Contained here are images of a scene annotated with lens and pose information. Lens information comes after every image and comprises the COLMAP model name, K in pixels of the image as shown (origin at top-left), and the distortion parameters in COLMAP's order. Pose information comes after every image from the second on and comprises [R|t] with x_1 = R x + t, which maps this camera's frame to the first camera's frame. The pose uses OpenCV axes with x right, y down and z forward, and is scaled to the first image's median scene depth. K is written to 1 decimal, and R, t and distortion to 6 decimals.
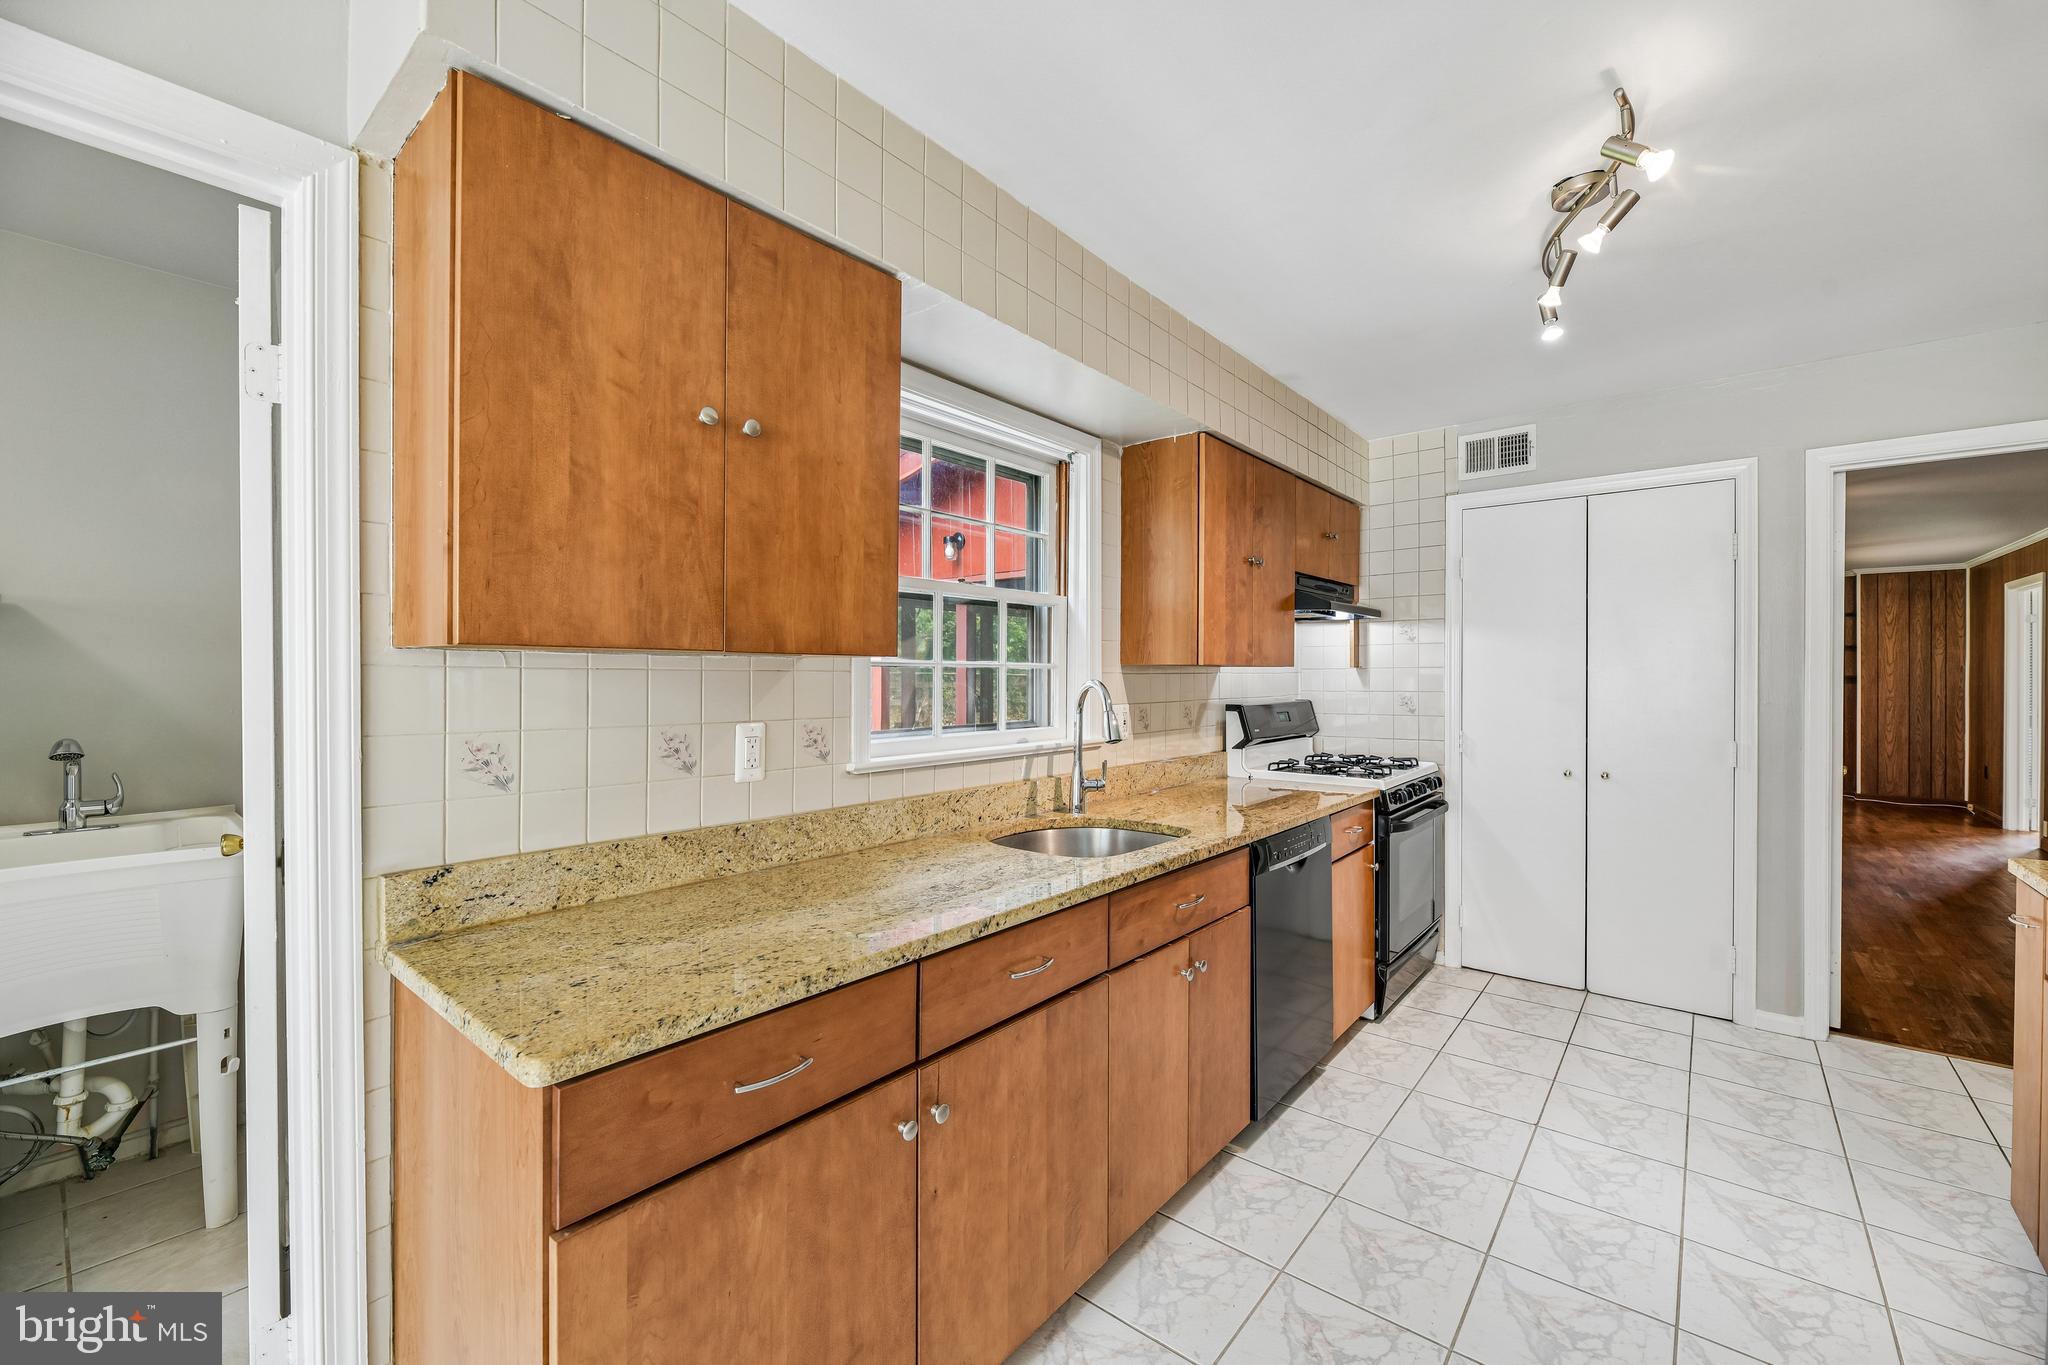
lens RADIAL K [[828.2, 0, 1021.9], [0, 828.2, 677.6], [0, 0, 1]] dist [-0.000242, -0.003953]
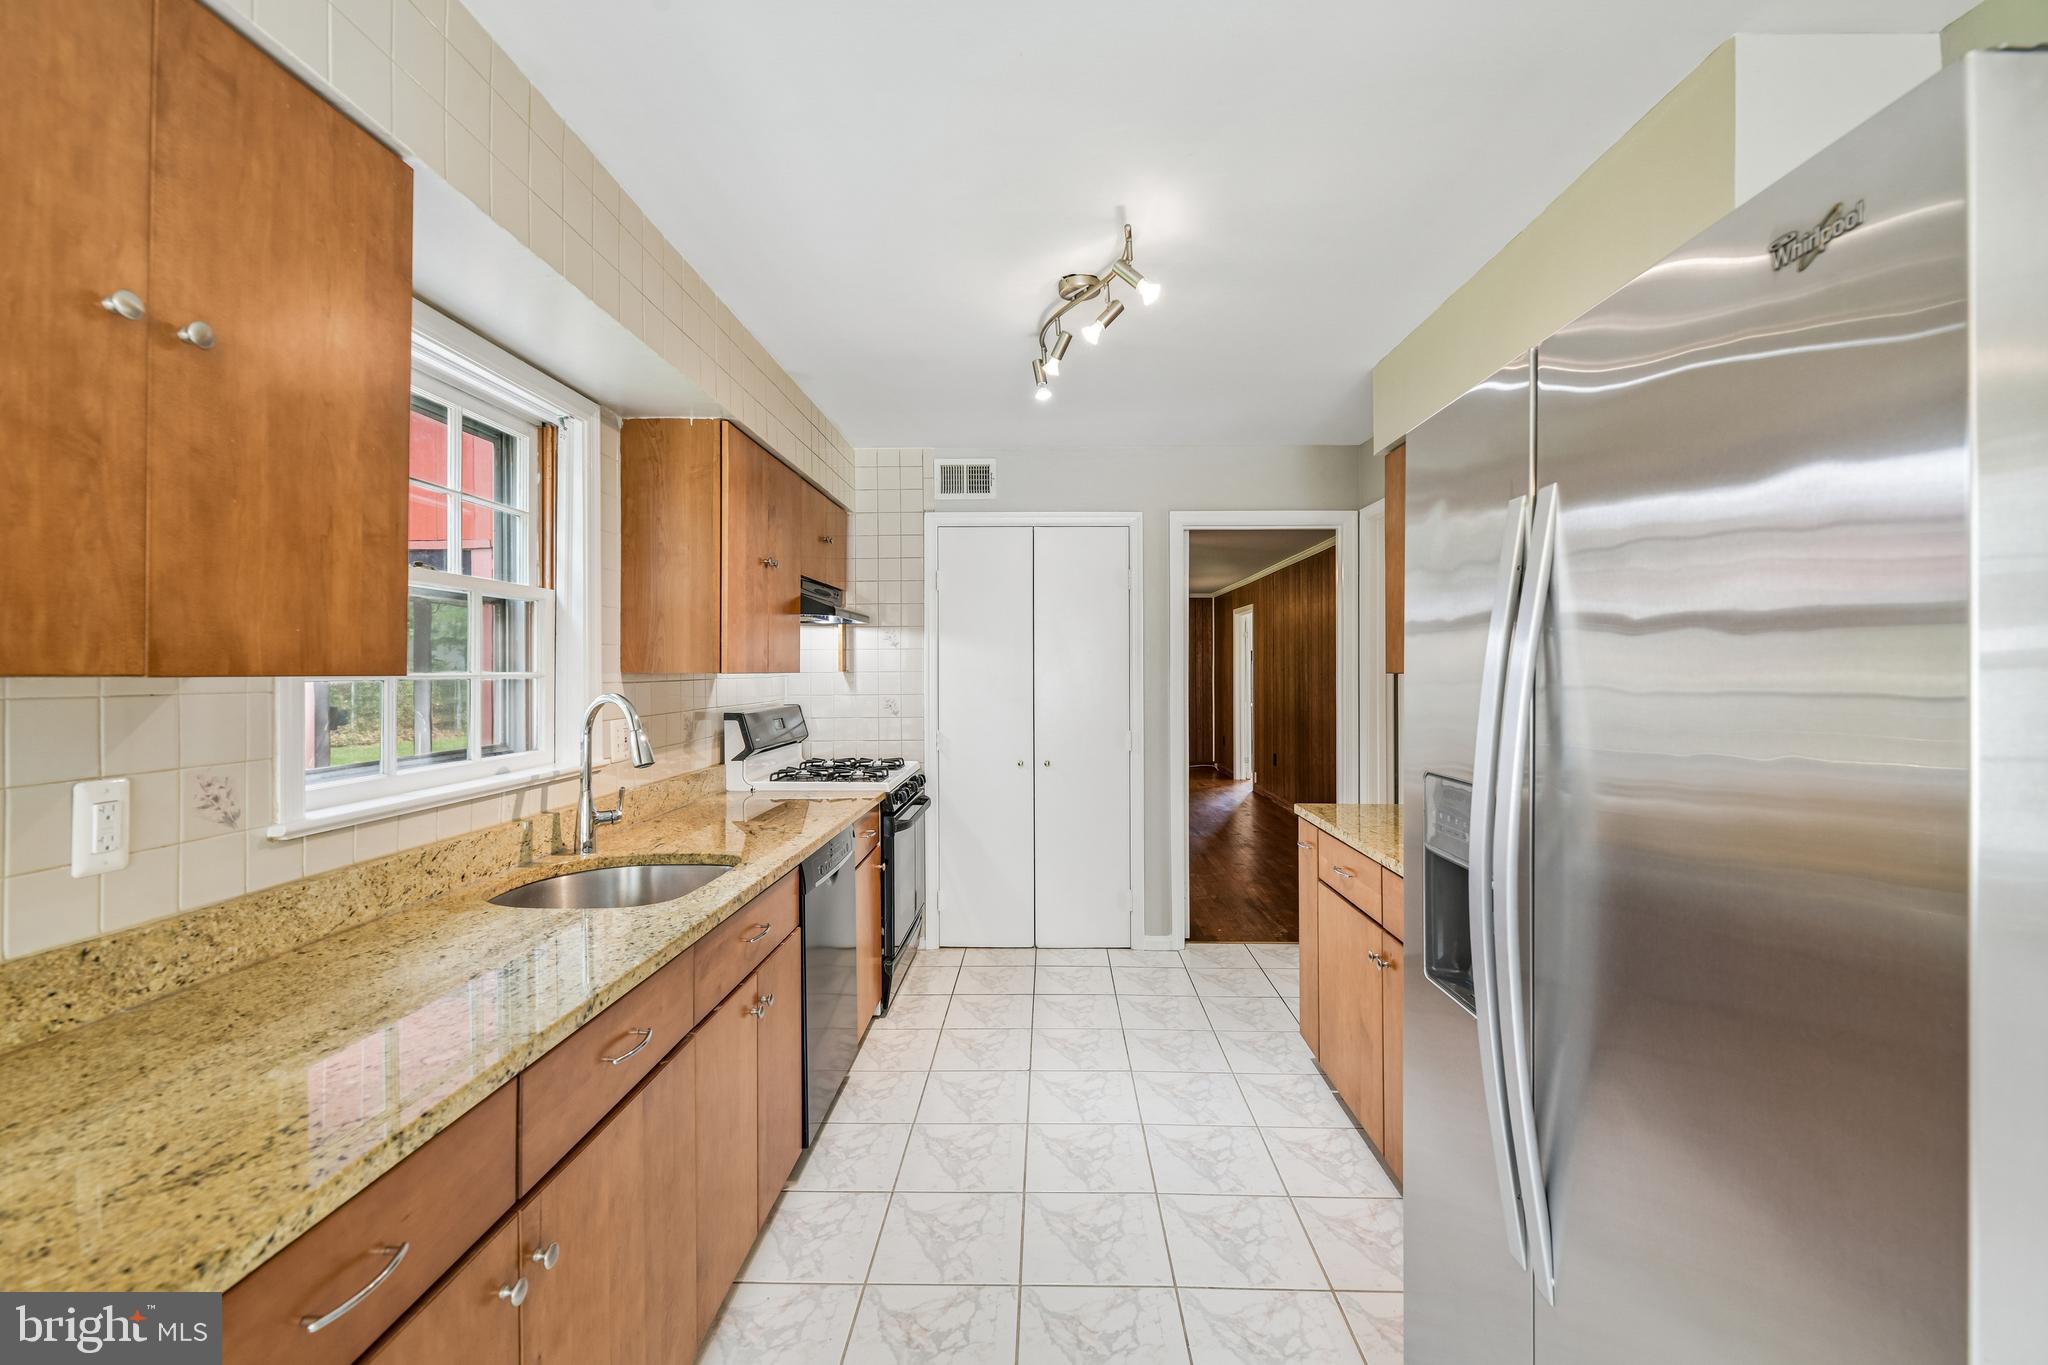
lens RADIAL K [[890.2, 0, 1031.5], [0, 890.2, 668.6], [0, 0, 1]] dist [0.002586, -0.003844]
pose [[0.776494, -0.000412, 0.630124, -0.186739], [0.001714, 0.999997, -0.001458, -0.025066], [-0.630122, 0.002212, 0.776493, 0.027683]]
